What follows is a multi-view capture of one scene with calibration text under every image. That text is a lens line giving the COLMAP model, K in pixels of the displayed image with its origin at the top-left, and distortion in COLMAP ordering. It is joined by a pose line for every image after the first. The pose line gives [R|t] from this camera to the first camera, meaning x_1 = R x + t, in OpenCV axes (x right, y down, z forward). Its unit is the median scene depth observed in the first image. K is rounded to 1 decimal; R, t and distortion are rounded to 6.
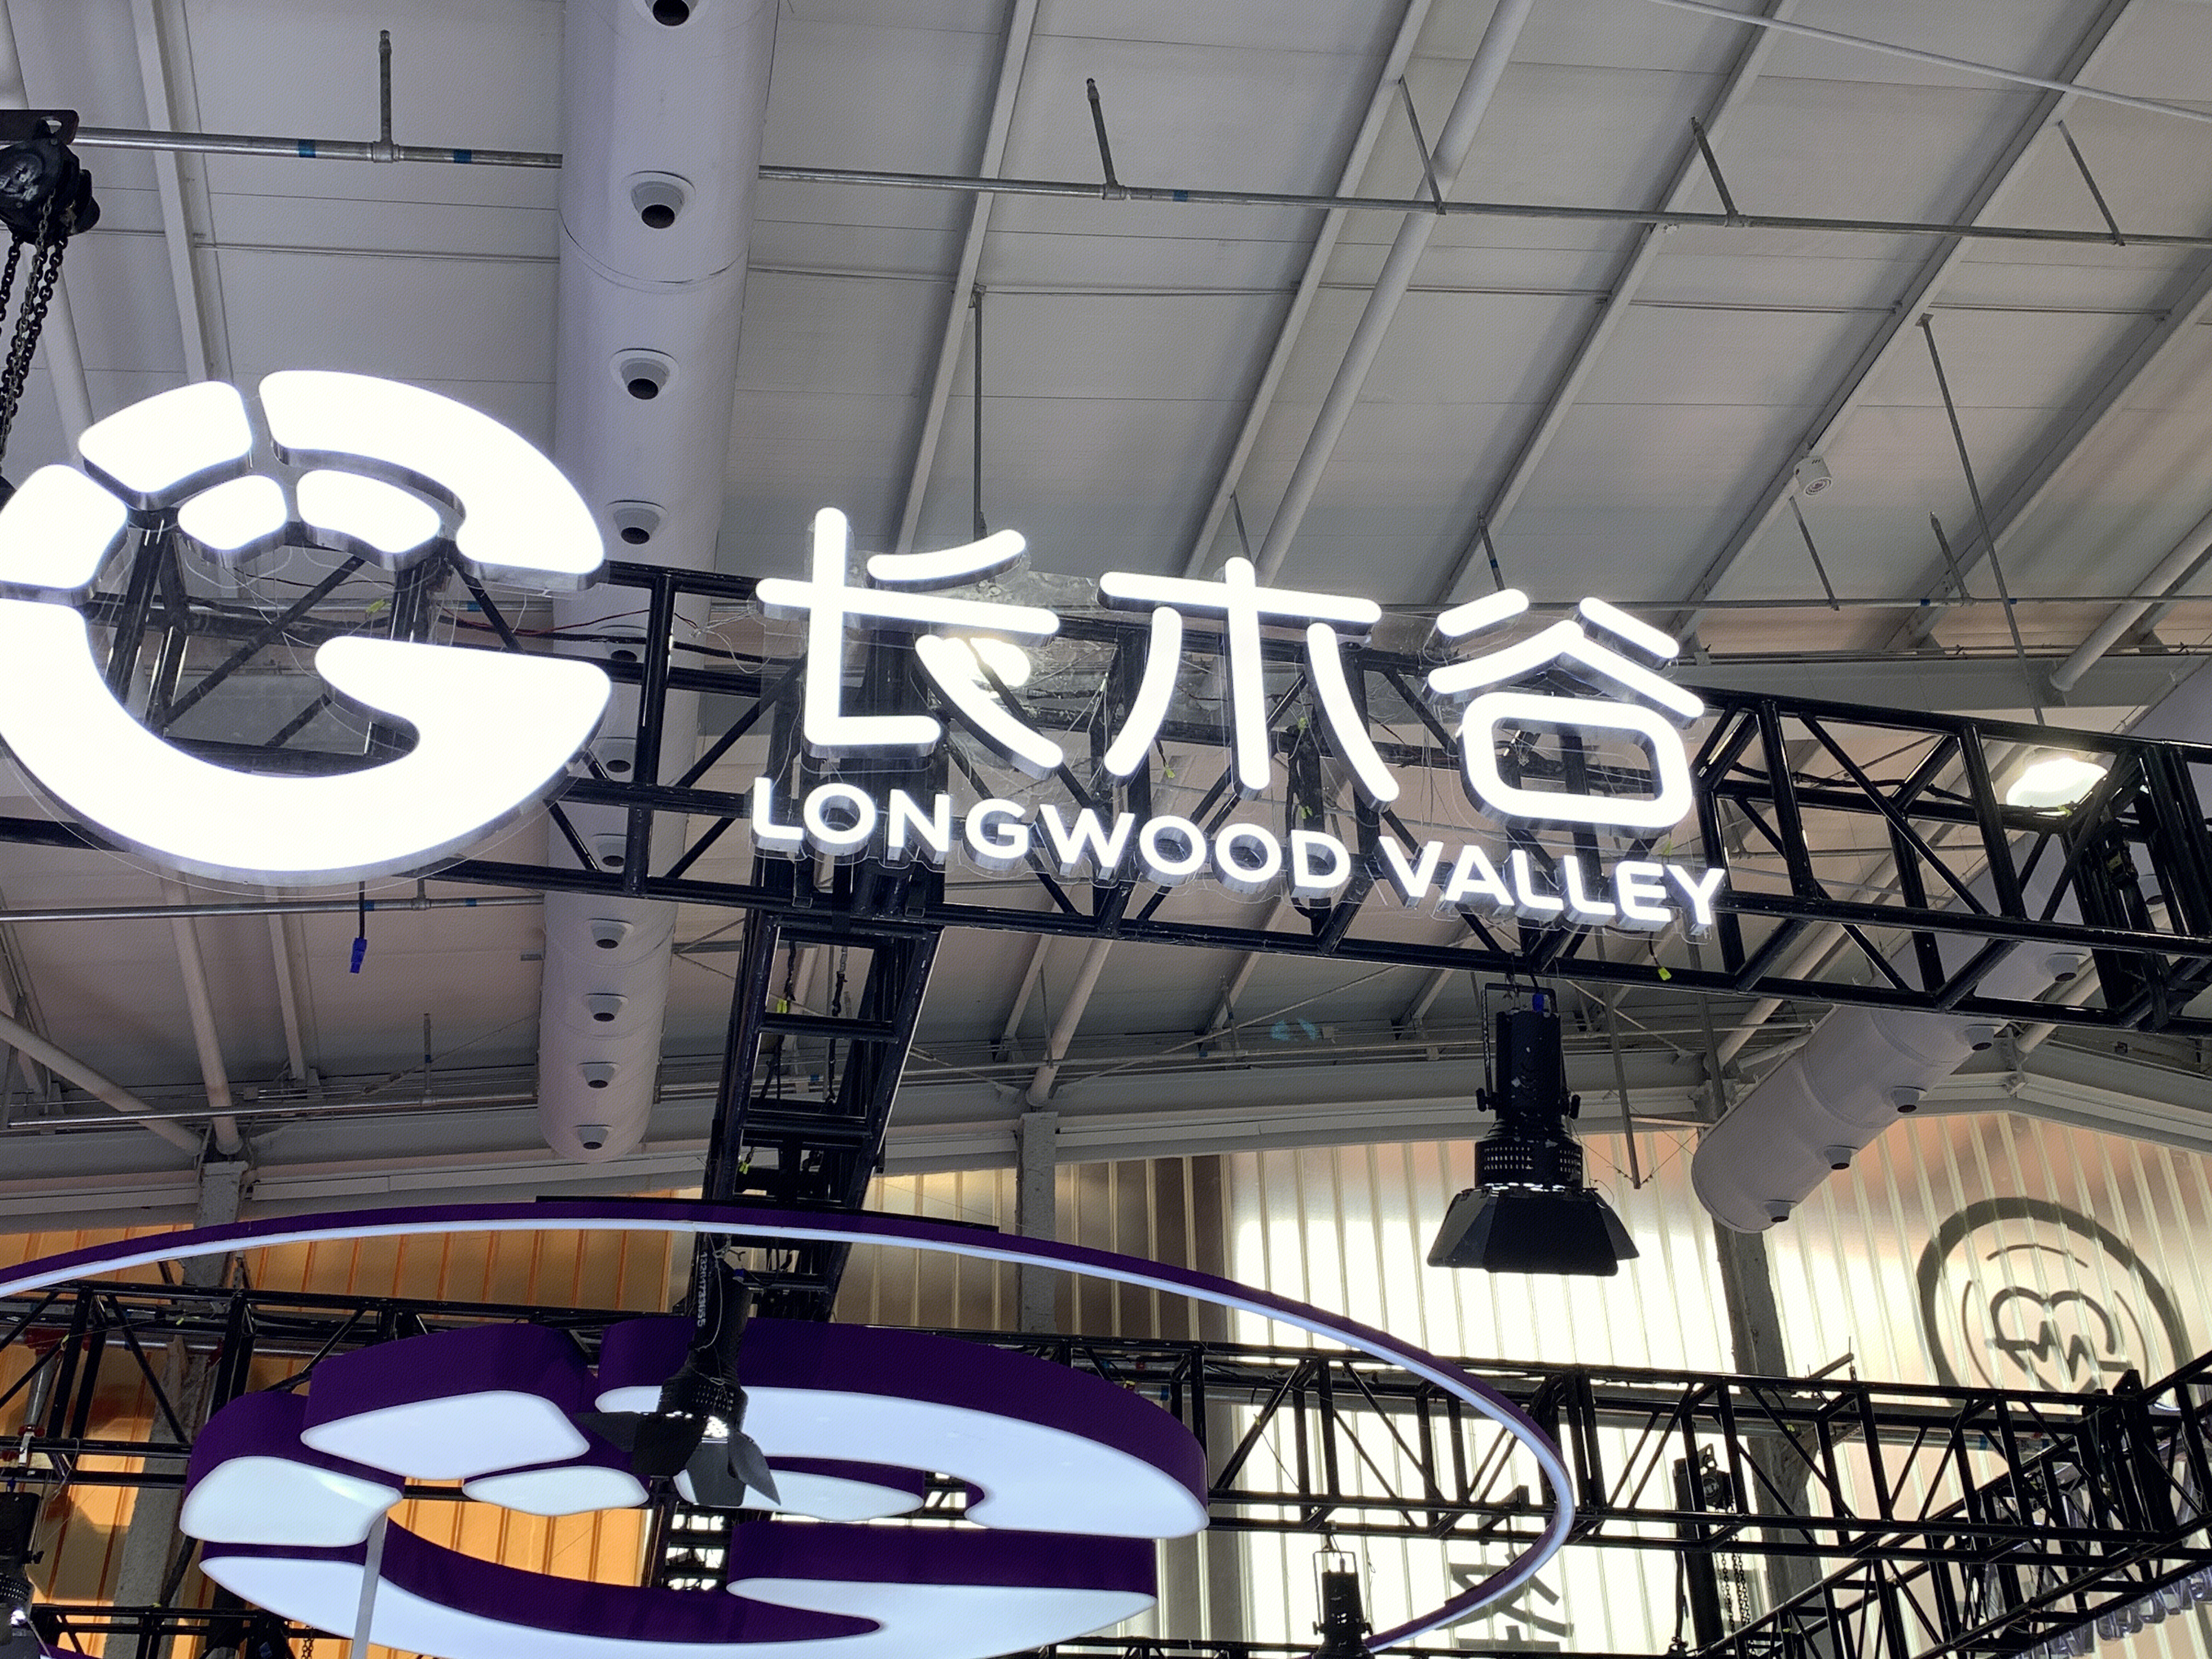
lens RADIAL K [[2358.9, 0, 1106.0], [0, 2358.9, 829.5], [0, 0, 1]] dist [0.140805, -0.313307]
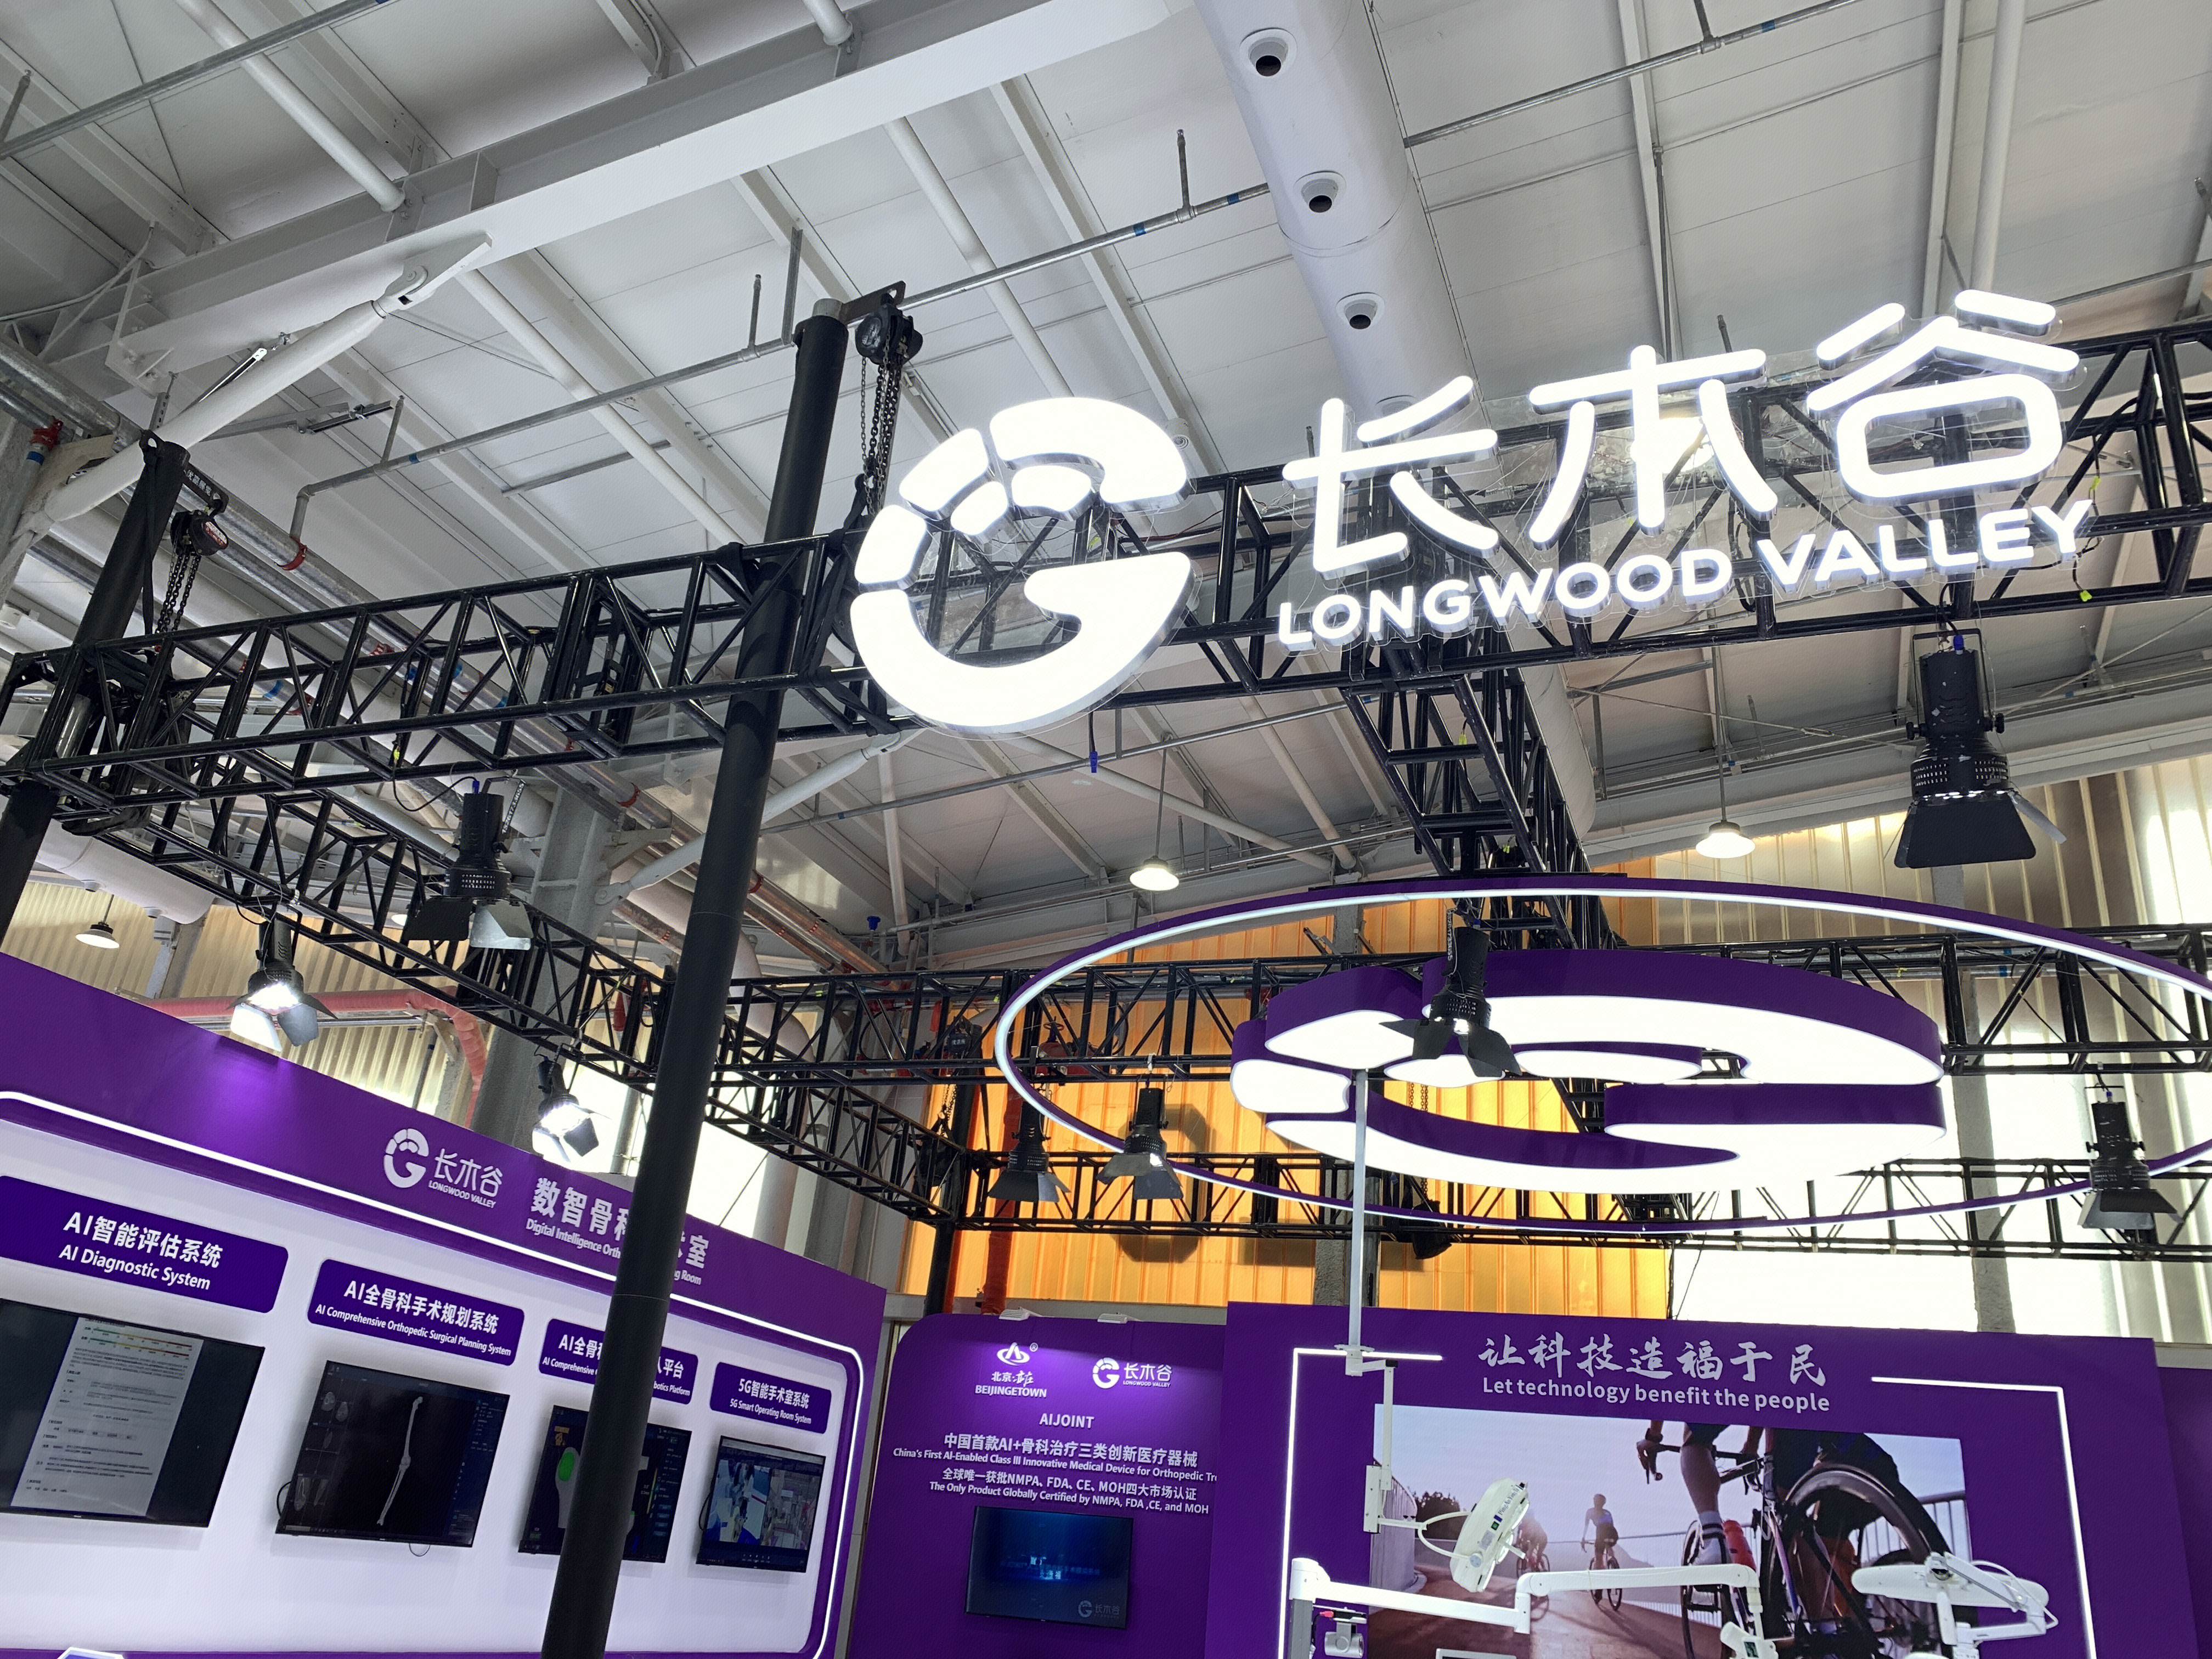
lens RADIAL K [[1671.9, 0, 1106.0], [0, 1671.9, 829.5], [0, 0, 1]] dist [0.120191, -0.222868]
pose [[0.827388, -0.132541, -0.545767, 0.289821], [0.200081, 0.977559, 0.065921, 0.022970], [0.524783, -0.163740, 0.835340, 0.039659]]
